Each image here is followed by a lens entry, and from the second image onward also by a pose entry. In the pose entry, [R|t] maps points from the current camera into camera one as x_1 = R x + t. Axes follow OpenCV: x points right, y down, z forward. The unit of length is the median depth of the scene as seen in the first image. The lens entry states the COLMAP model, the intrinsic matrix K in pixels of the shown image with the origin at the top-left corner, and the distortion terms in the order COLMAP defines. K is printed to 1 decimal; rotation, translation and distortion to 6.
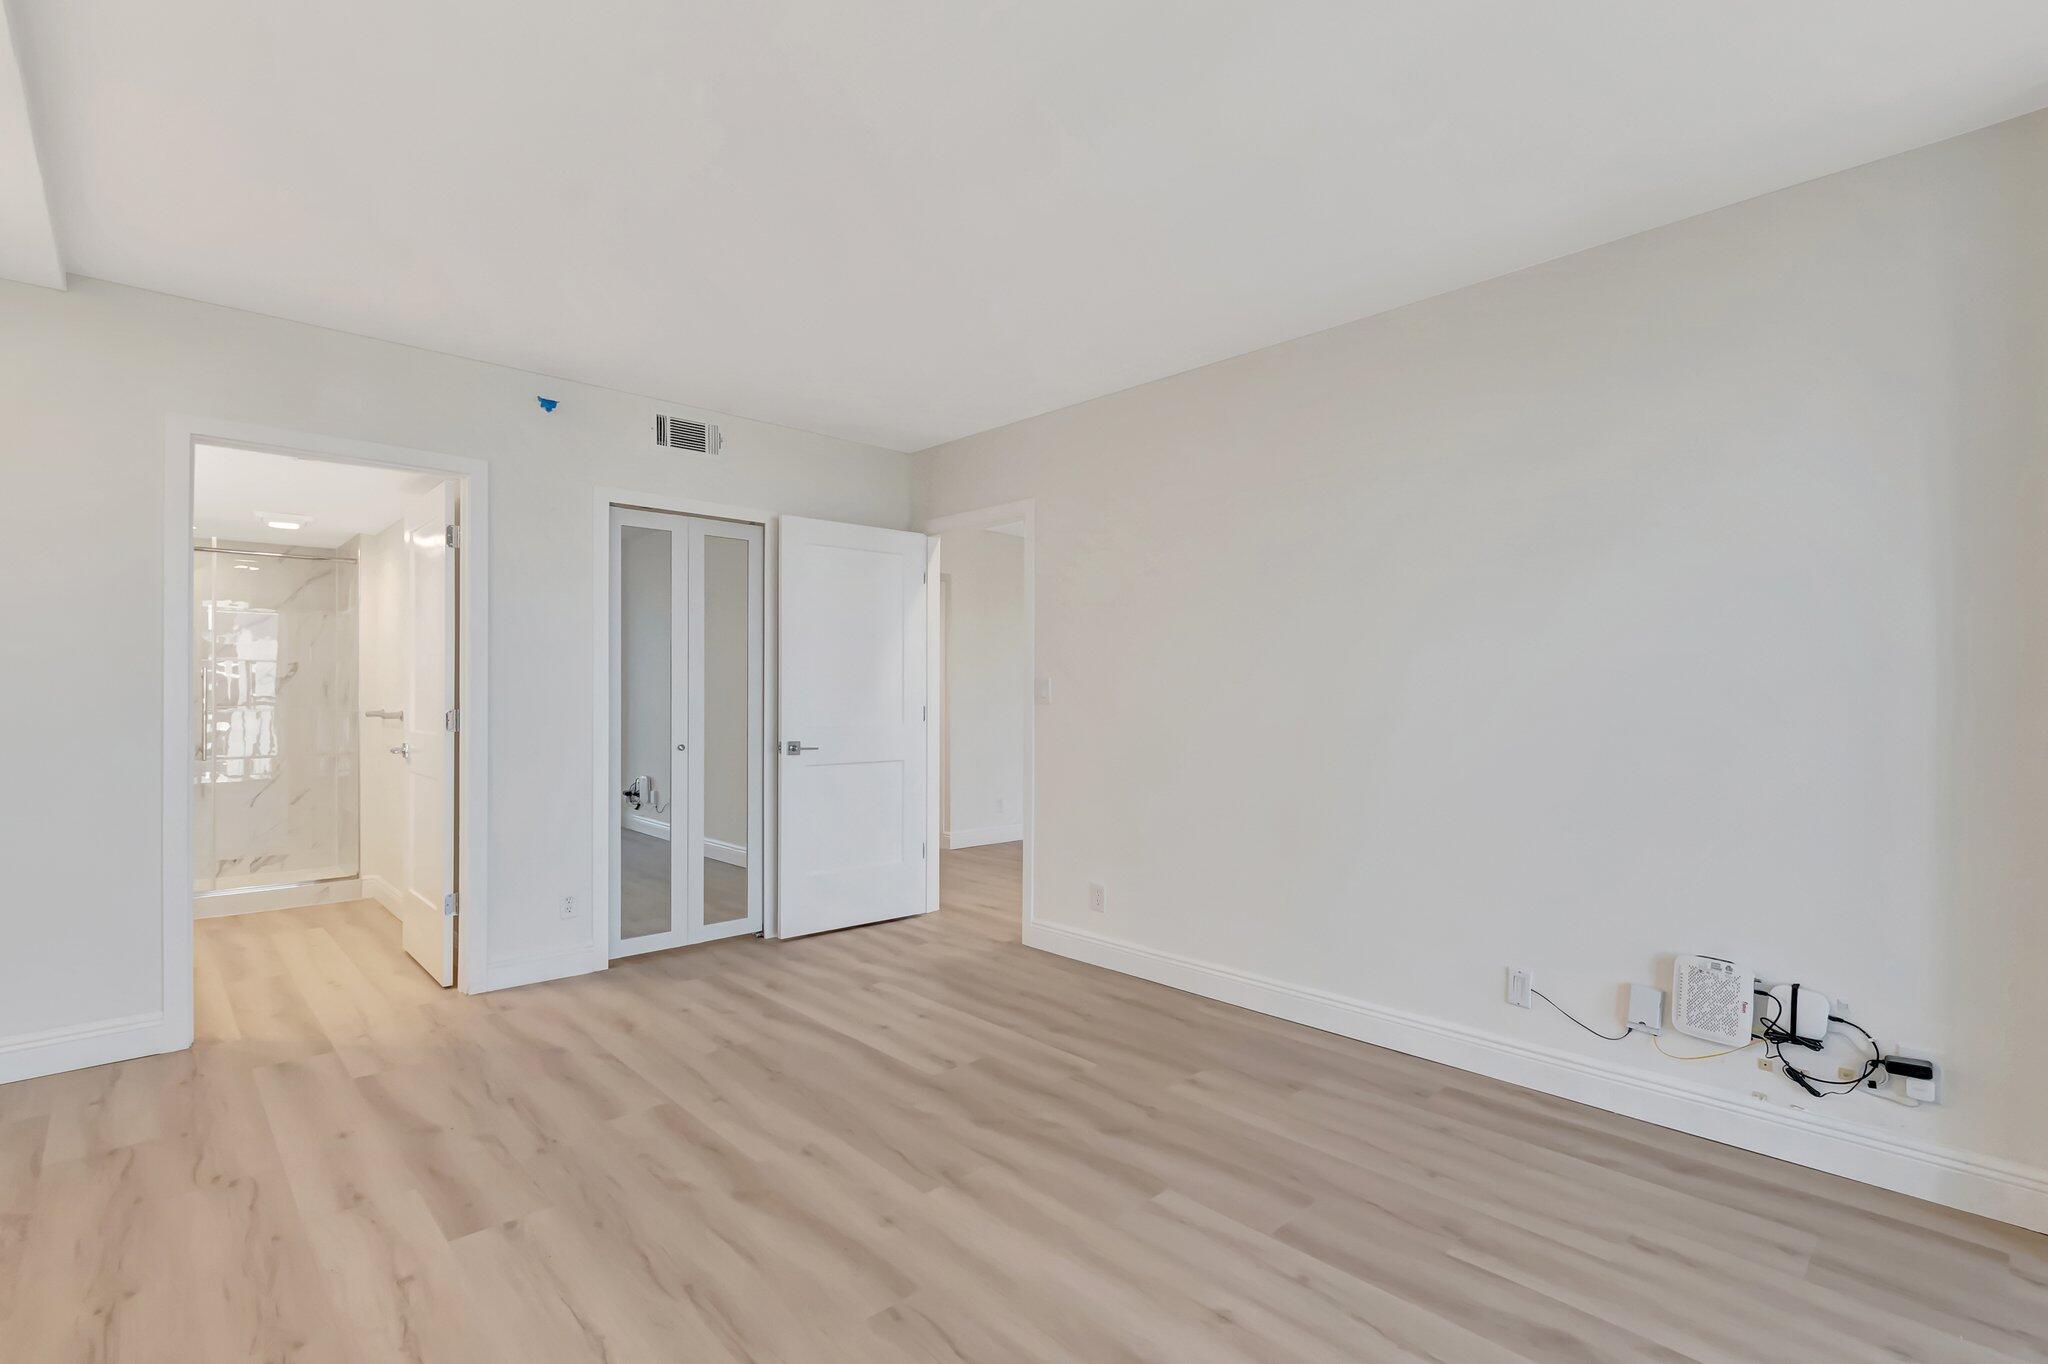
lens RADIAL K [[893.5, 0, 1024.0], [0, 893.5, 682.0], [0, 0, 1]] dist [-0.002114, -0.000259]
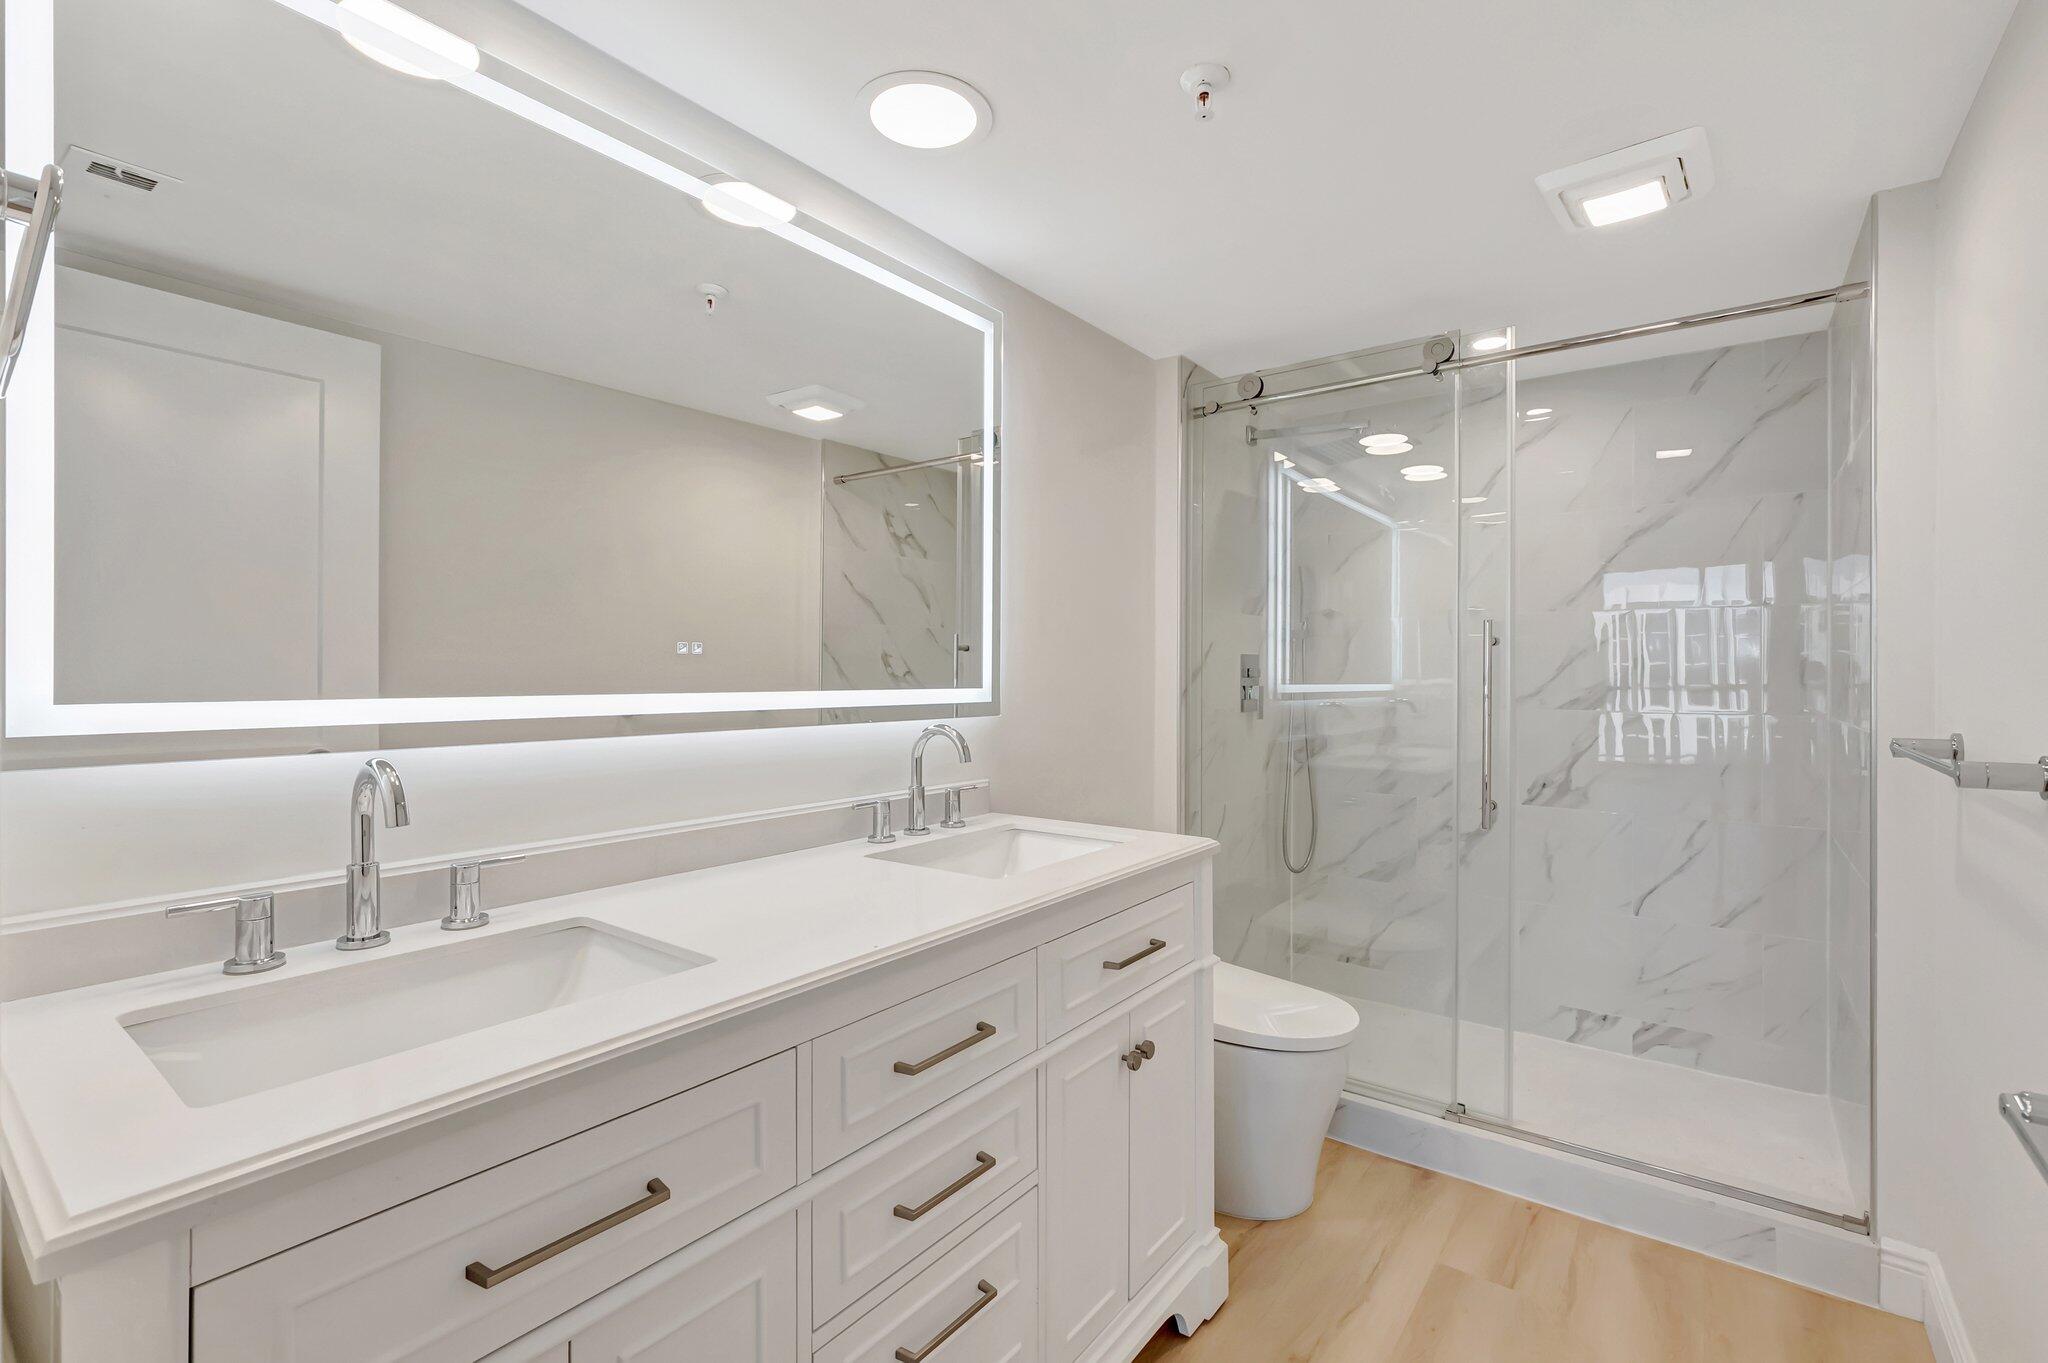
lens RADIAL K [[893.5, 0, 1024.0], [0, 893.5, 681.5], [0, 0, 1]] dist [-0.002114, -0.000259]
pose [[0.132819, 0.007966, -0.991108, -0.443819], [0.009817, 0.999908, 0.009352, 0.007309], [0.991092, -0.010972, 0.132729, 0.622900]]
